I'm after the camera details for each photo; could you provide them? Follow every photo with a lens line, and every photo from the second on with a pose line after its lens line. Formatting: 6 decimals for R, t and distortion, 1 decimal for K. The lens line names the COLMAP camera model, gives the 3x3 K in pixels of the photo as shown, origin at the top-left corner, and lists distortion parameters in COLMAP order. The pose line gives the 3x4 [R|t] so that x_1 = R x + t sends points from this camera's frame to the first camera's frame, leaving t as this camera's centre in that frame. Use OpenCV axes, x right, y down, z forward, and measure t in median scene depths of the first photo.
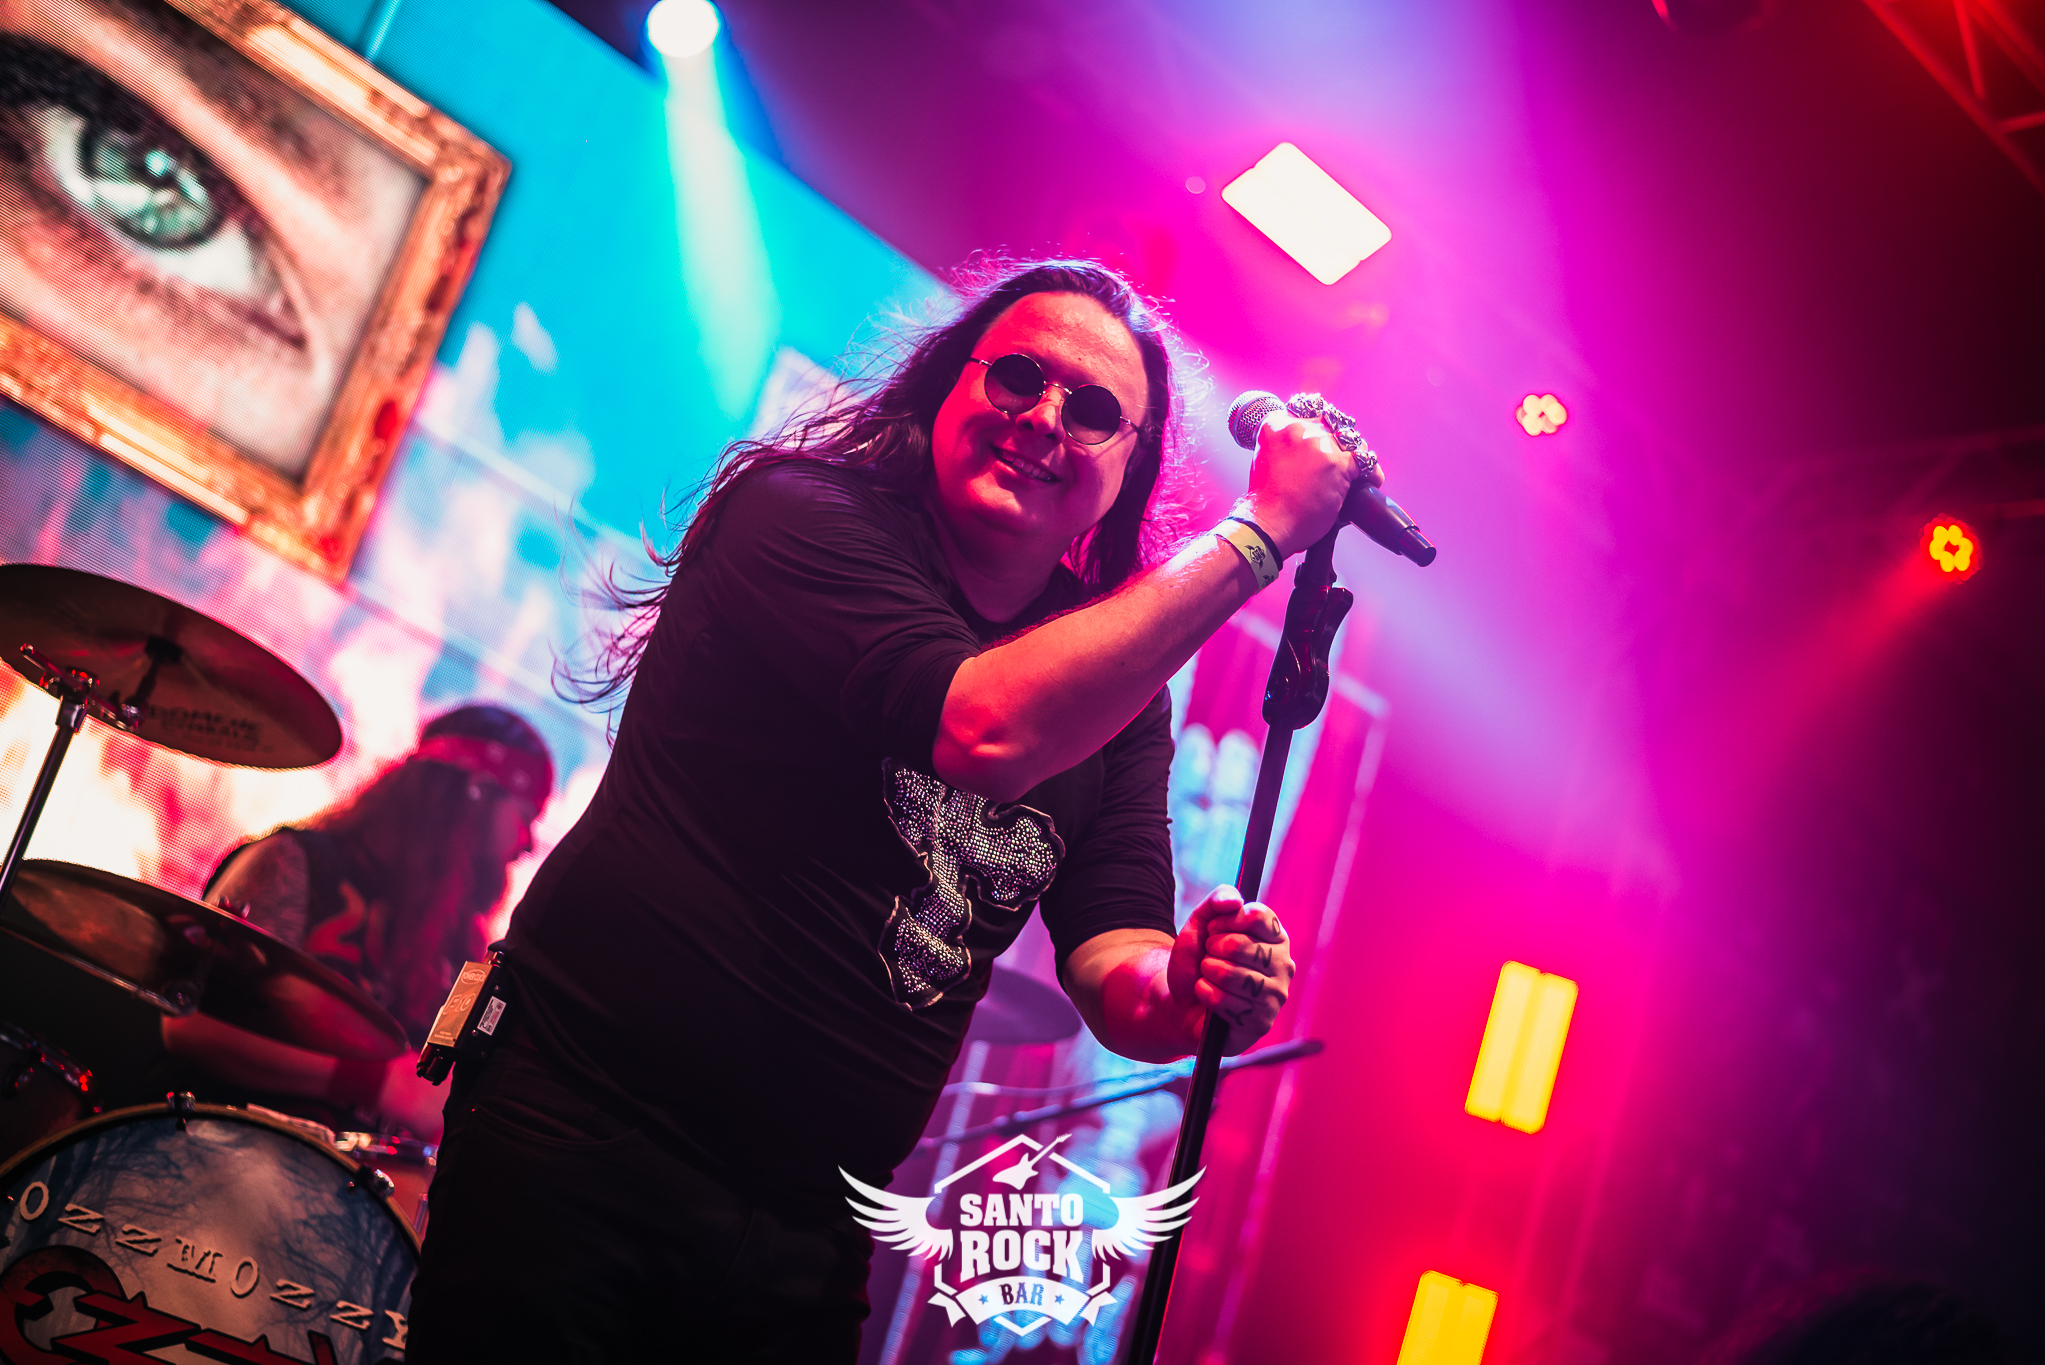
lens RADIAL K [[2961.9, 0, 1003.4], [0, 2961.9, 682.0], [0, 0, 1]] dist [-0.130352, 0.000000]
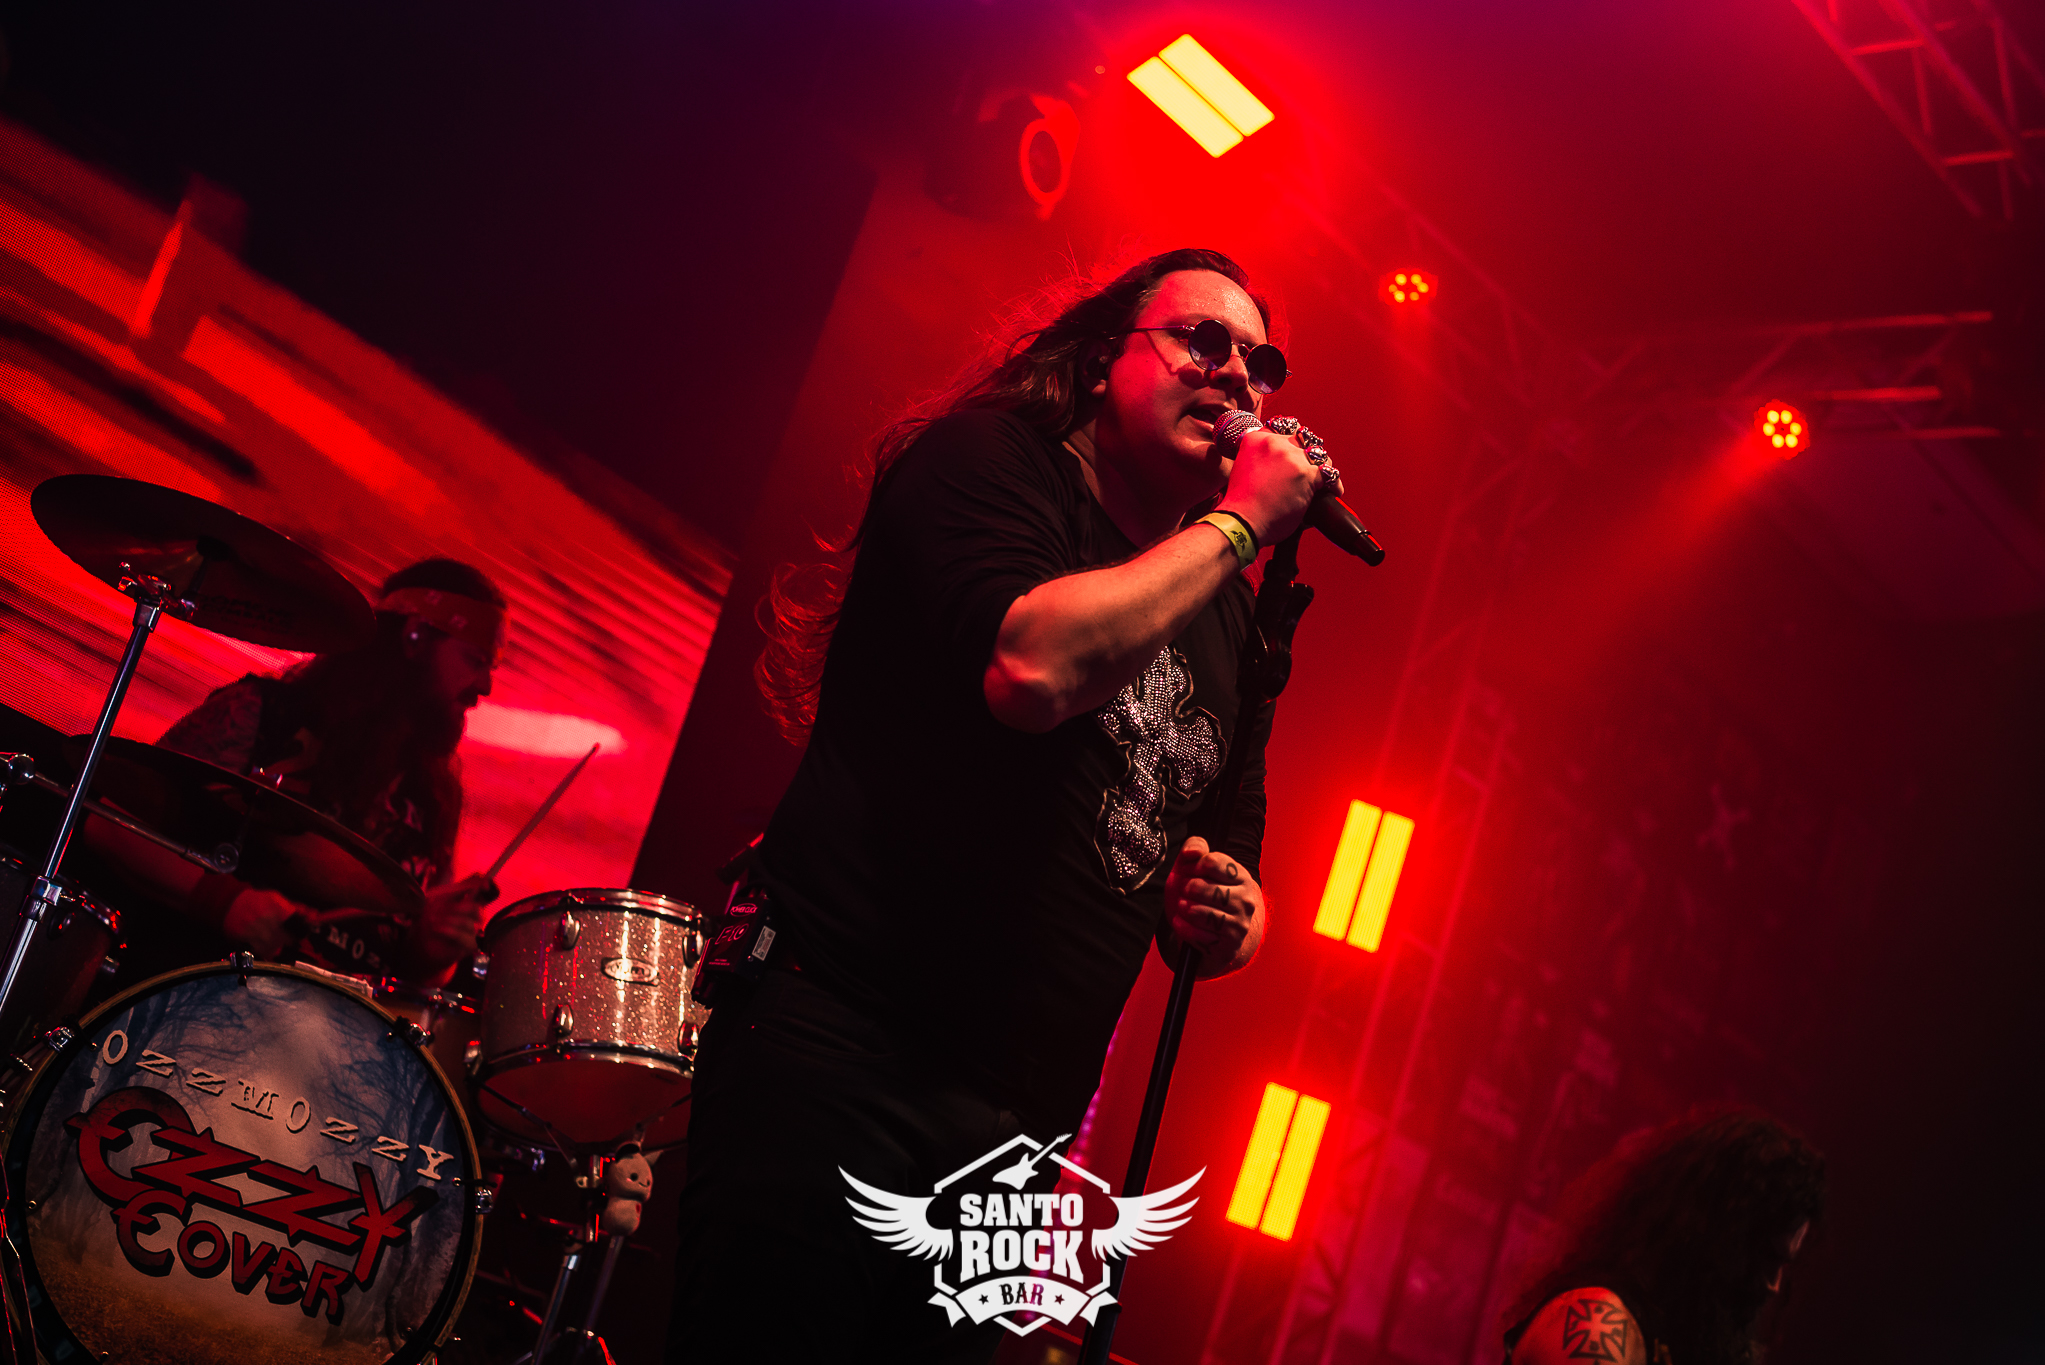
lens RADIAL K [[2962.1, 0, 1013.1], [0, 2962.1, 691.8], [0, 0, 1]] dist [-0.157486, 0.000000]
pose [[0.997232, 0.029278, 0.068352, -0.064438], [-0.034893, 0.995984, 0.082453, -0.063625], [-0.065664, -0.084610, 0.994248, -0.136090]]
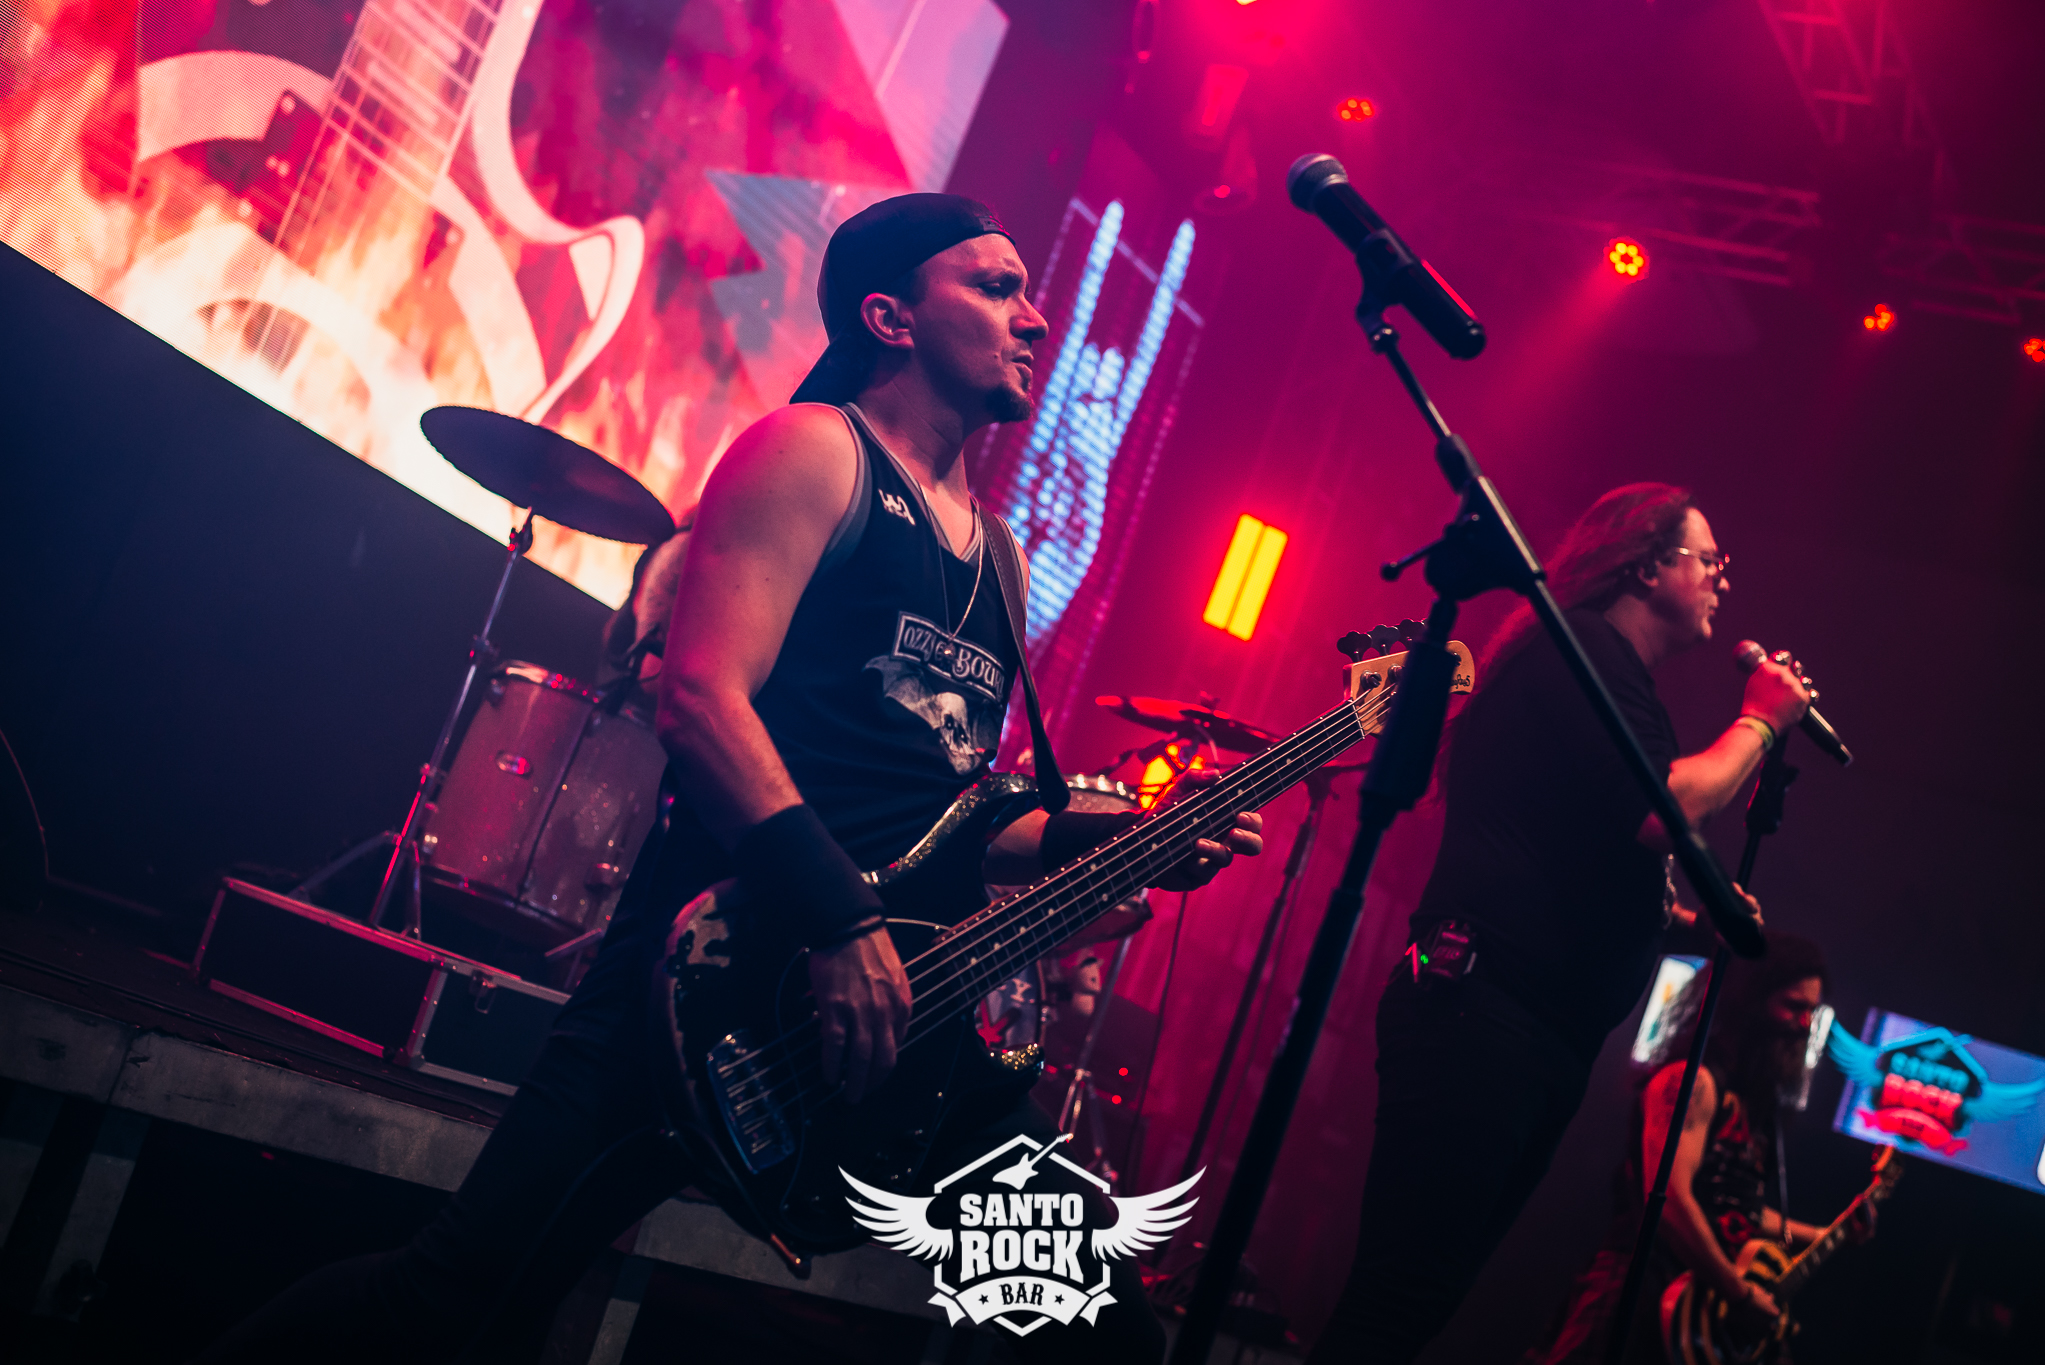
lens RADIAL K [[2961.9, 0, 1013.8], [0, 2961.9, 682.6], [0, 0, 1]] dist [-0.130352, 0.000000]
pose [[0.951226, 0.083205, 0.297062, -0.725160], [-0.166580, 0.949023, 0.267593, -0.391799], [-0.259654, -0.304026, 0.916596, -0.477802]]
